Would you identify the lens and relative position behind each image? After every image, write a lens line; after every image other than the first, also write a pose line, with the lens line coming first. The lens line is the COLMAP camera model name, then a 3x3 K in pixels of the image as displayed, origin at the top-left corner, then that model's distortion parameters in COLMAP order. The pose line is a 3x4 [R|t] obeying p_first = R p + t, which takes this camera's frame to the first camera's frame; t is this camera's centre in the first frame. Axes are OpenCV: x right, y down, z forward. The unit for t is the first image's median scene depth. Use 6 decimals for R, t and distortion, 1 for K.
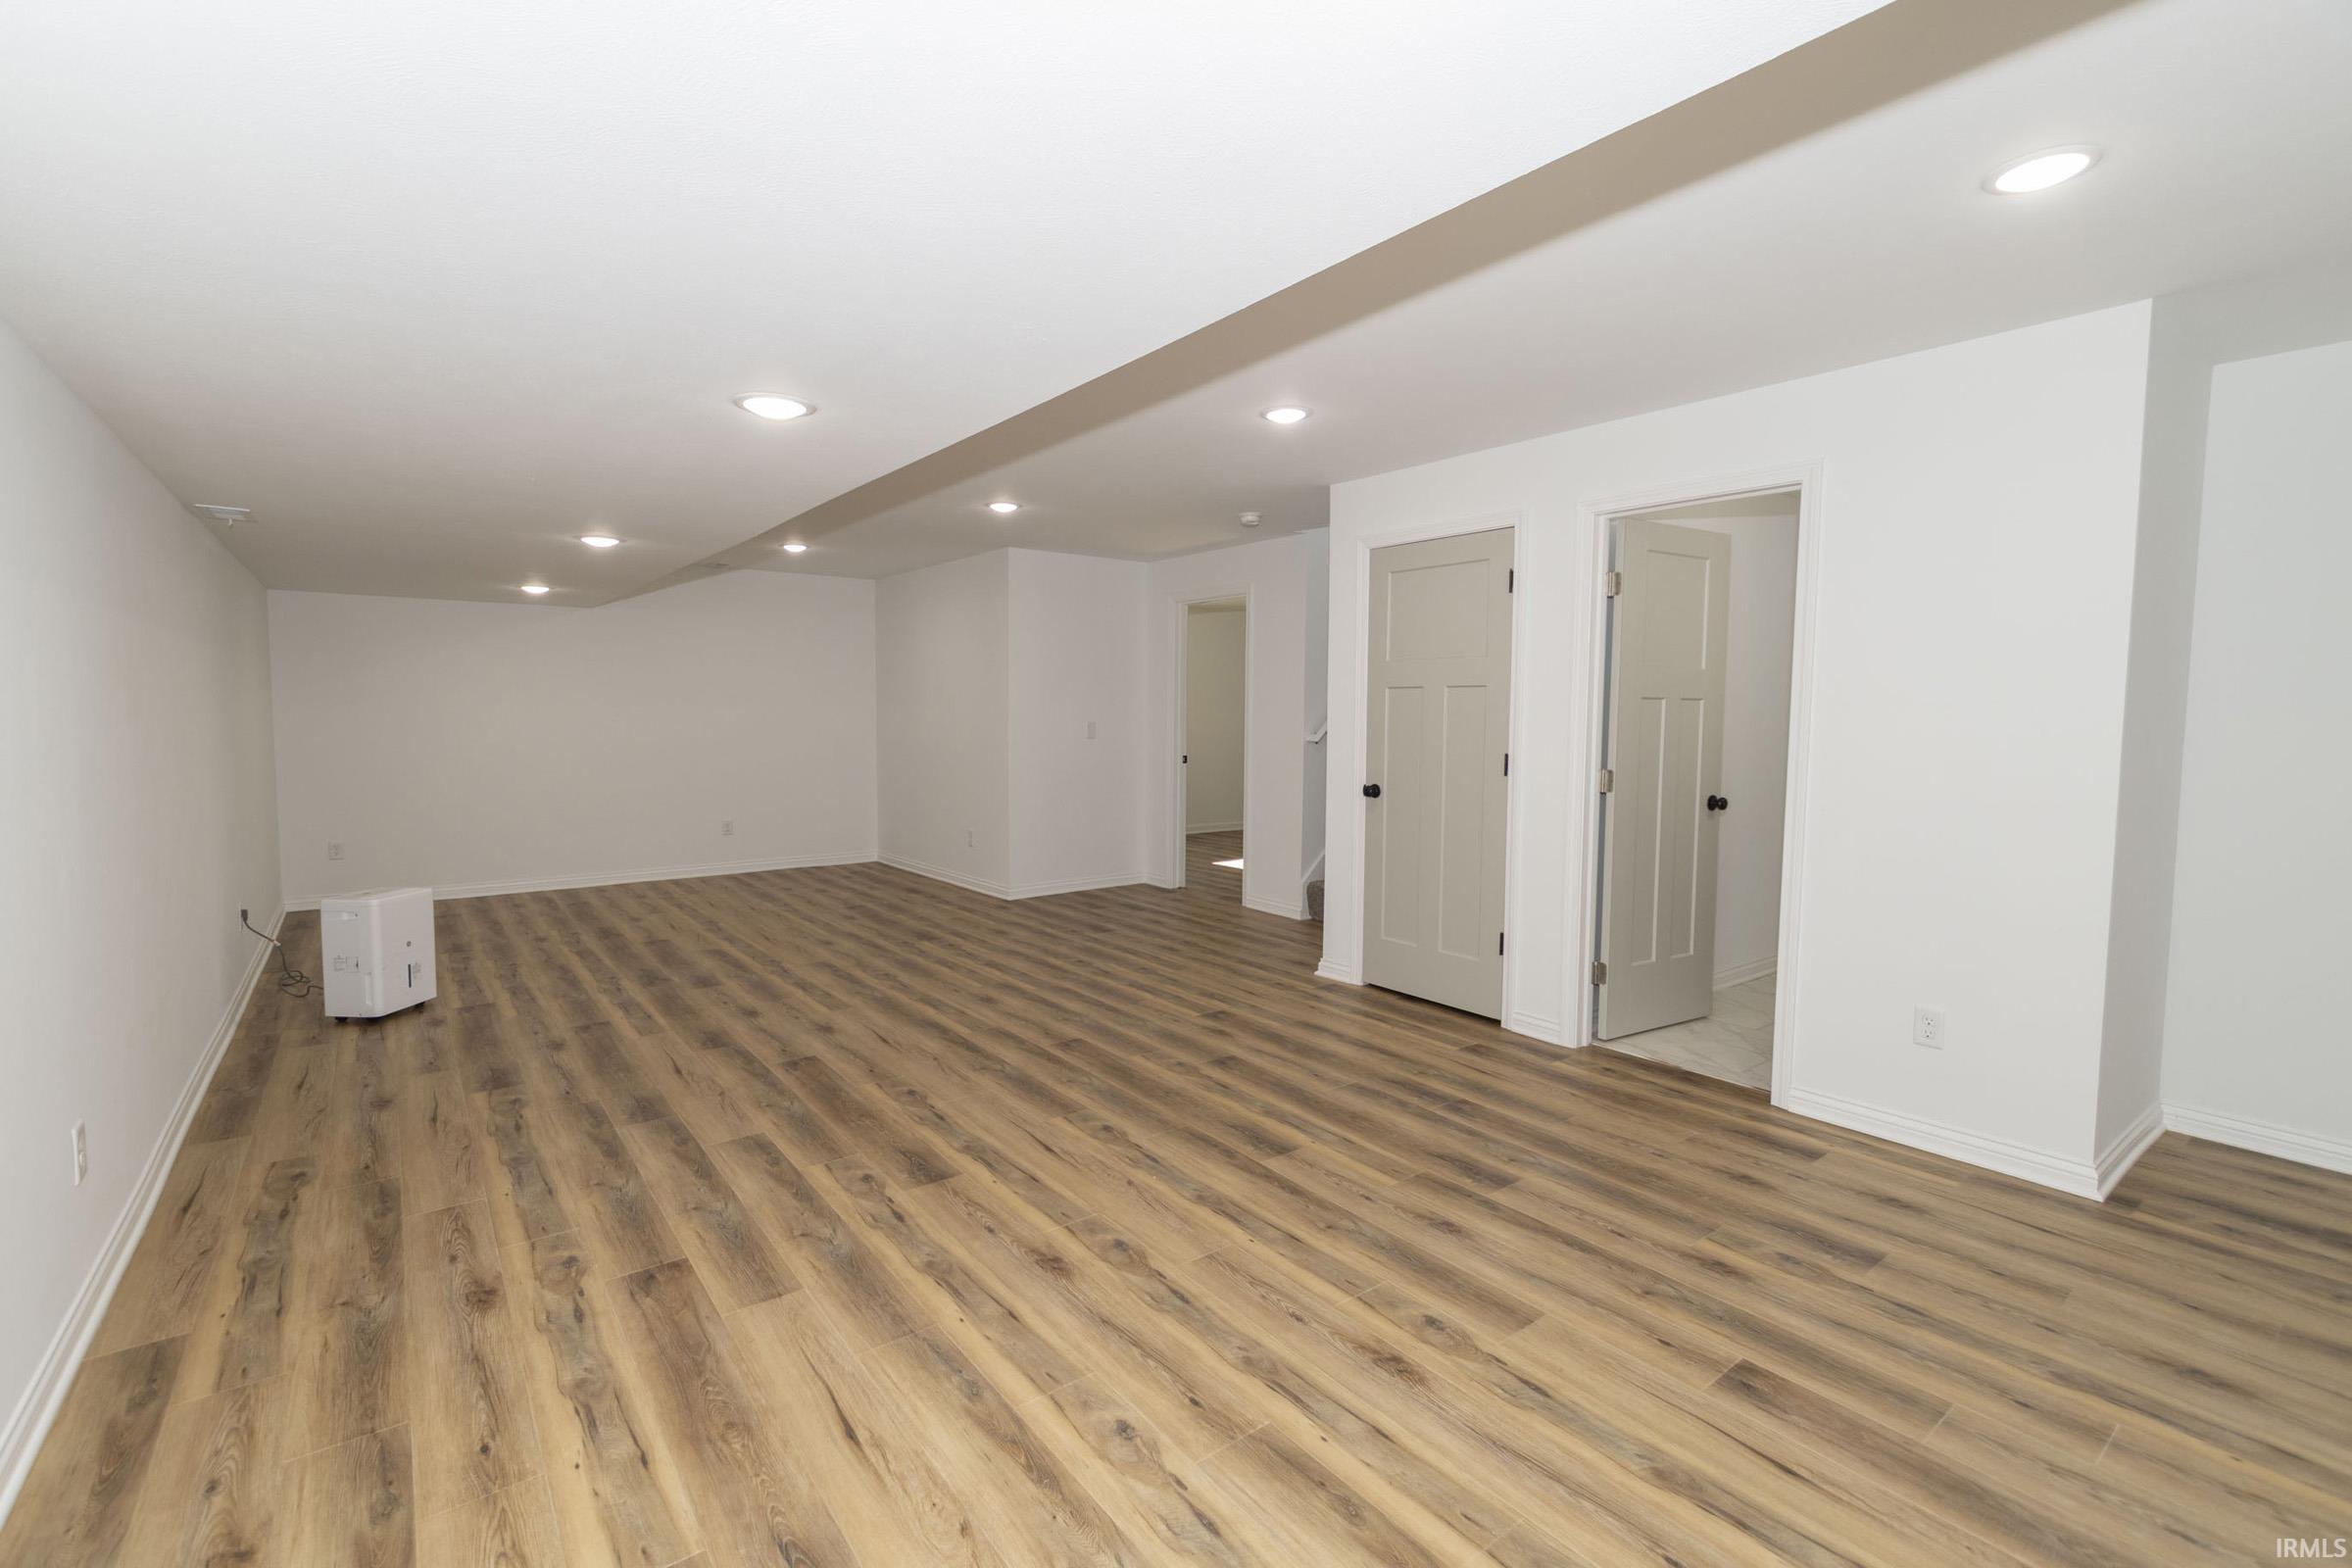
lens RADIAL K [[1034.0, 0, 1156.3], [0, 1034.0, 780.2], [0, 0, 1]] dist [0.001084, 0.000433]
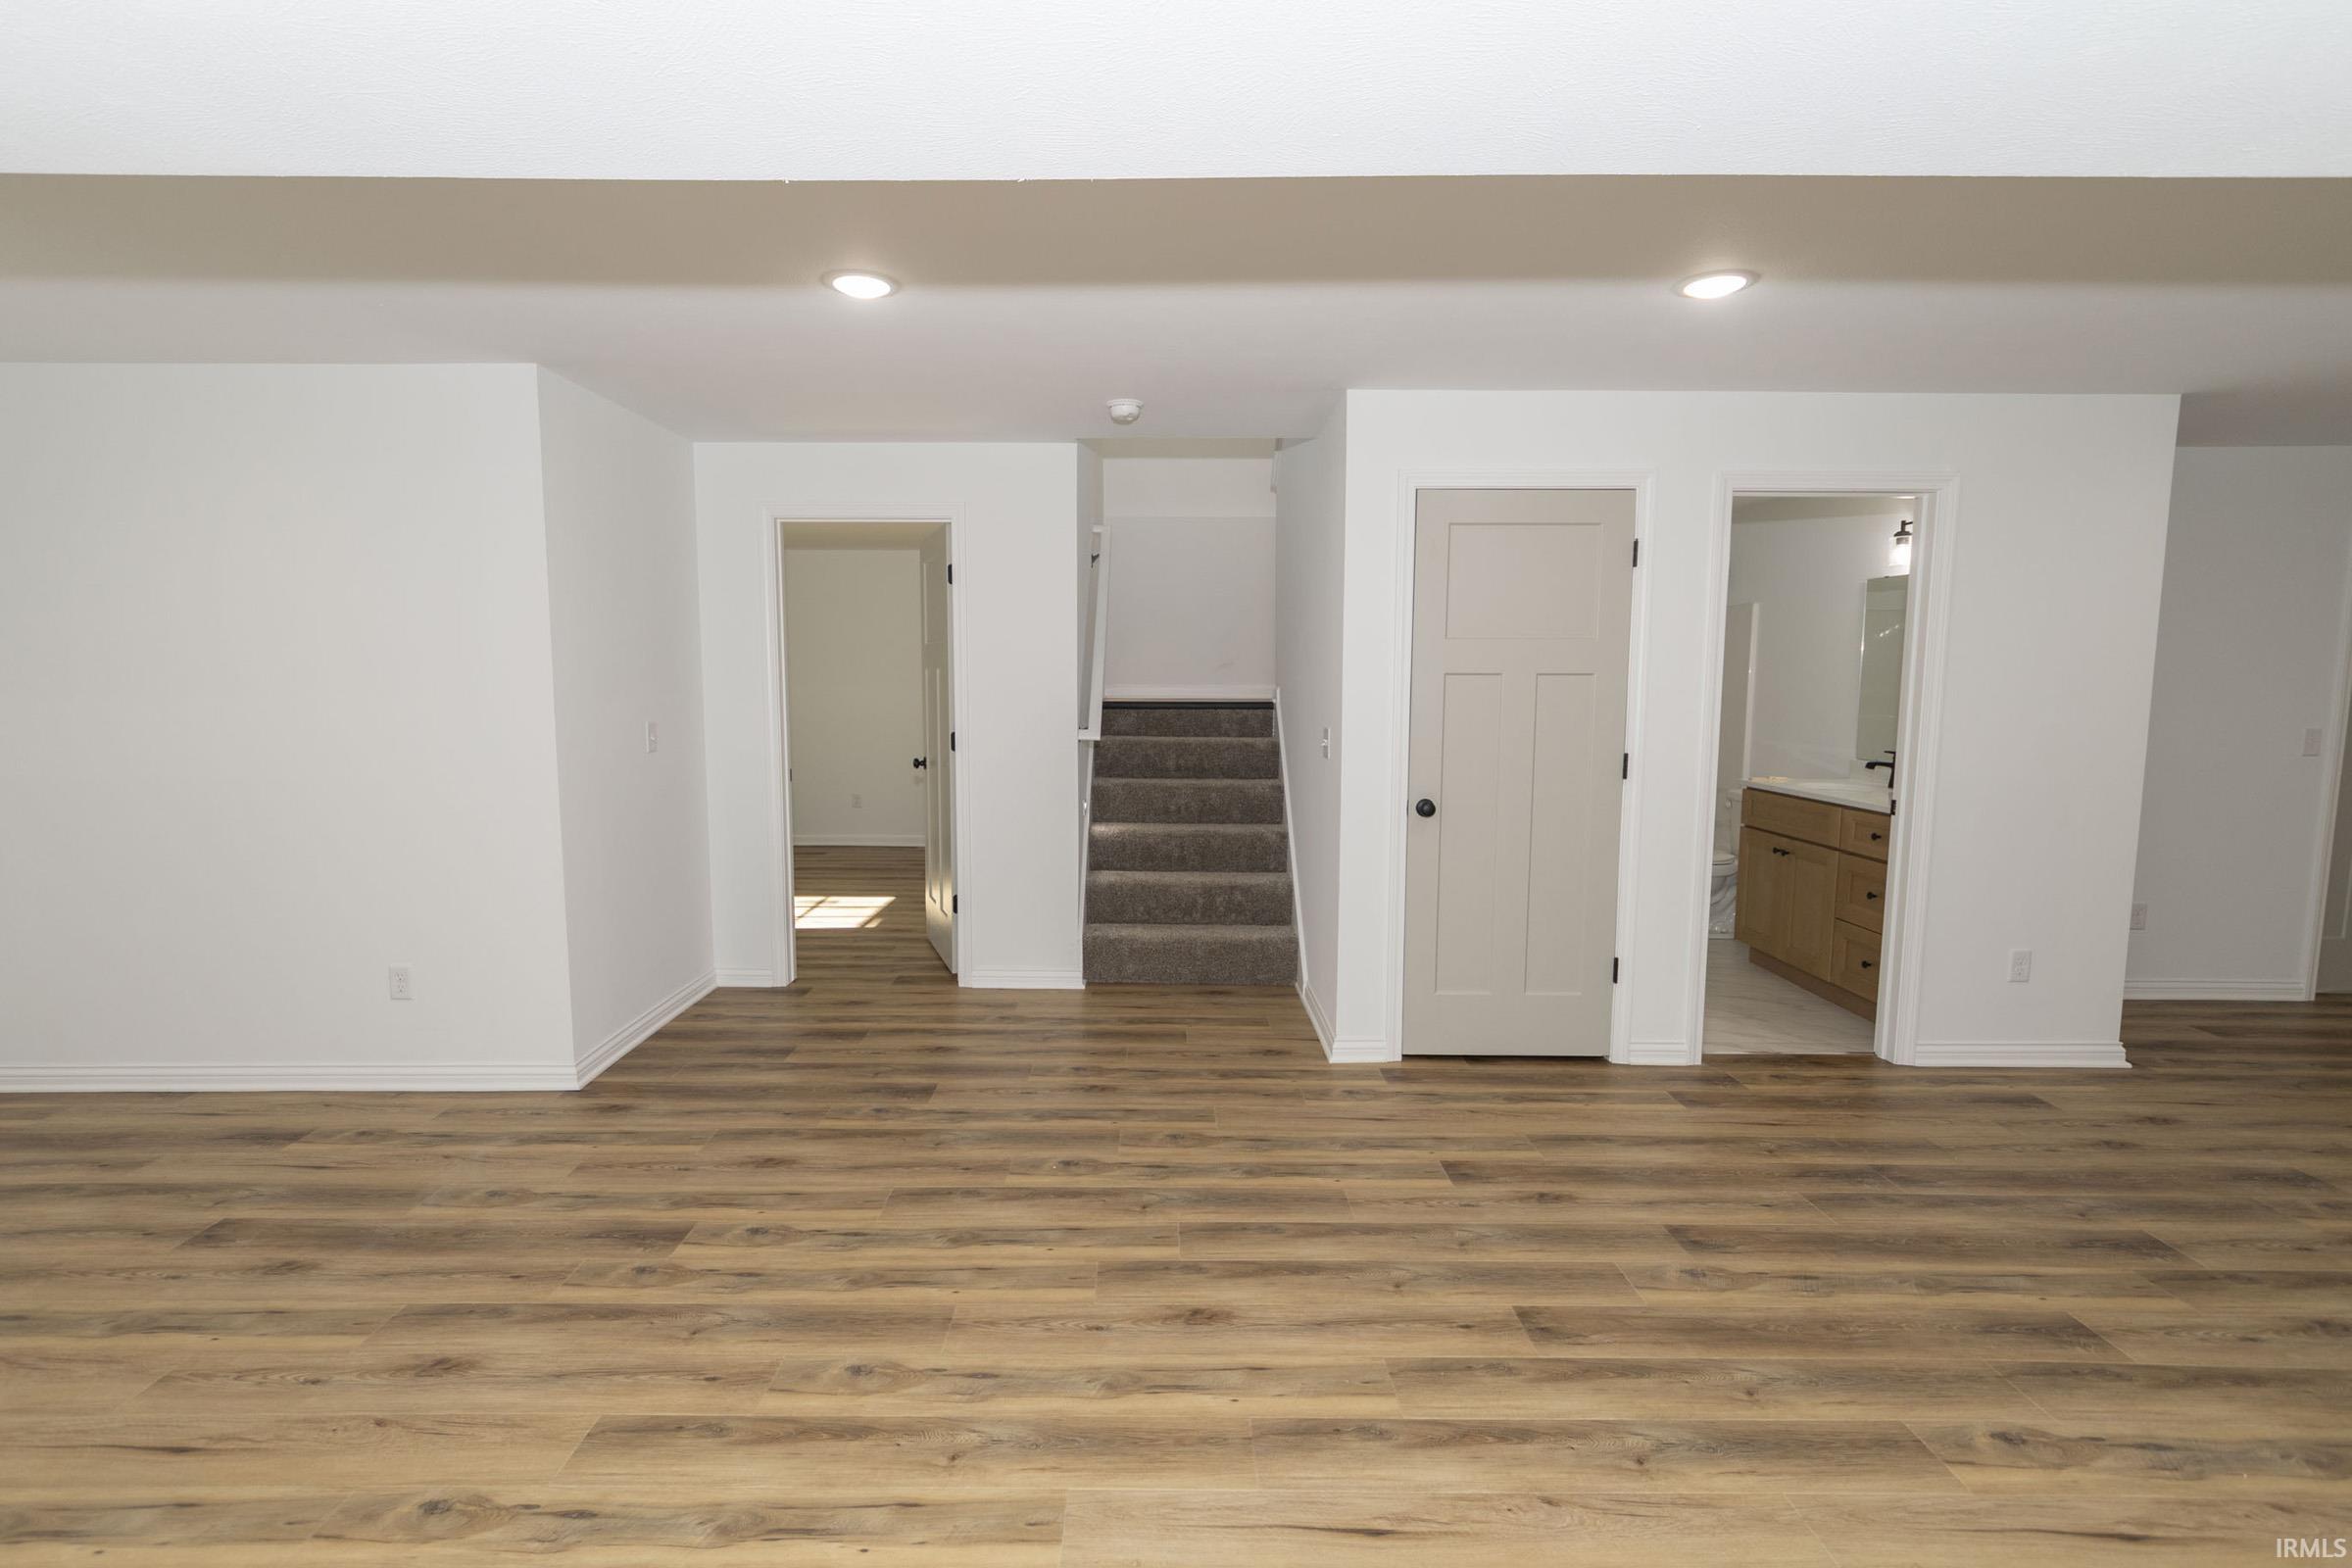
lens RADIAL K [[1072.0, 0, 1162.1], [0, 1072.0, 770.8], [0, 0, 1]] dist [-0.001283, 0.000015]
pose [[0.602142, -0.082732, 0.794091, -0.620170], [0.053404, 0.996563, 0.063331, -0.090334], [-0.796601, 0.004273, 0.604490, 0.777288]]
